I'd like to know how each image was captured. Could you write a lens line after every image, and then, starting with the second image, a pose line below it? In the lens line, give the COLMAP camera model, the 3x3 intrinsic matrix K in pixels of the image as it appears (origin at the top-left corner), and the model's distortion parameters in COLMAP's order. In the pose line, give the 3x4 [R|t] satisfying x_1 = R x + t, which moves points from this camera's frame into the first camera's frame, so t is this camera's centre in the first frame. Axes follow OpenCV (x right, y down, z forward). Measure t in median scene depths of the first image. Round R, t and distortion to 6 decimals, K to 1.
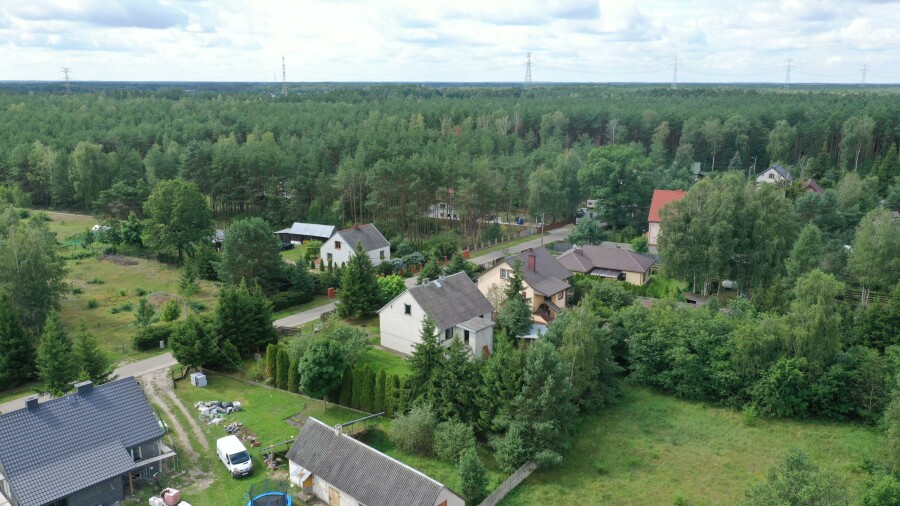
lens RADIAL K [[722.8, 0, 454.6], [0, 722.8, 255.3], [0, 0, 1]] dist [-0.005158, 0.007630]
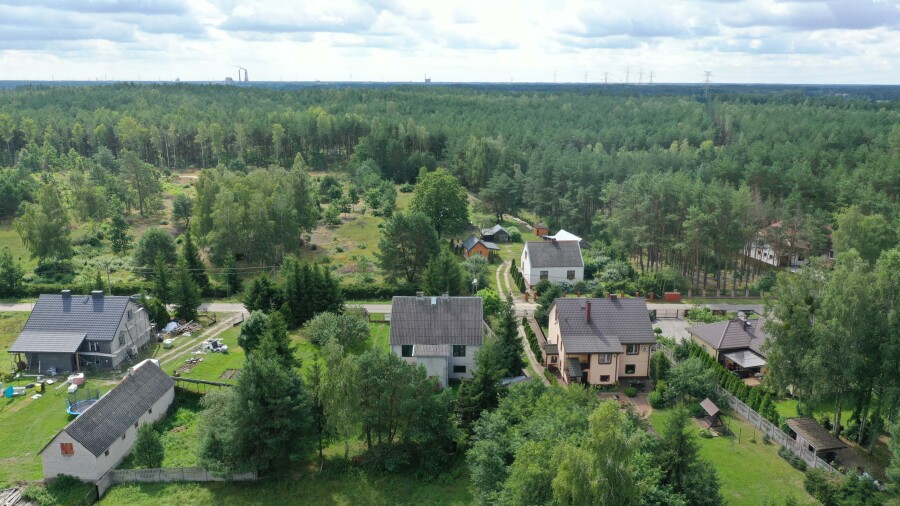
lens RADIAL K [[722.8, 0, 453.6], [0, 722.8, 251.8], [0, 0, 1]] dist [-0.005158, 0.007630]
pose [[0.629661, 0.179766, -0.755785, 0.496936], [-0.185892, 0.979462, 0.078097, -0.072023], [0.754302, 0.091320, 0.650146, 0.274772]]
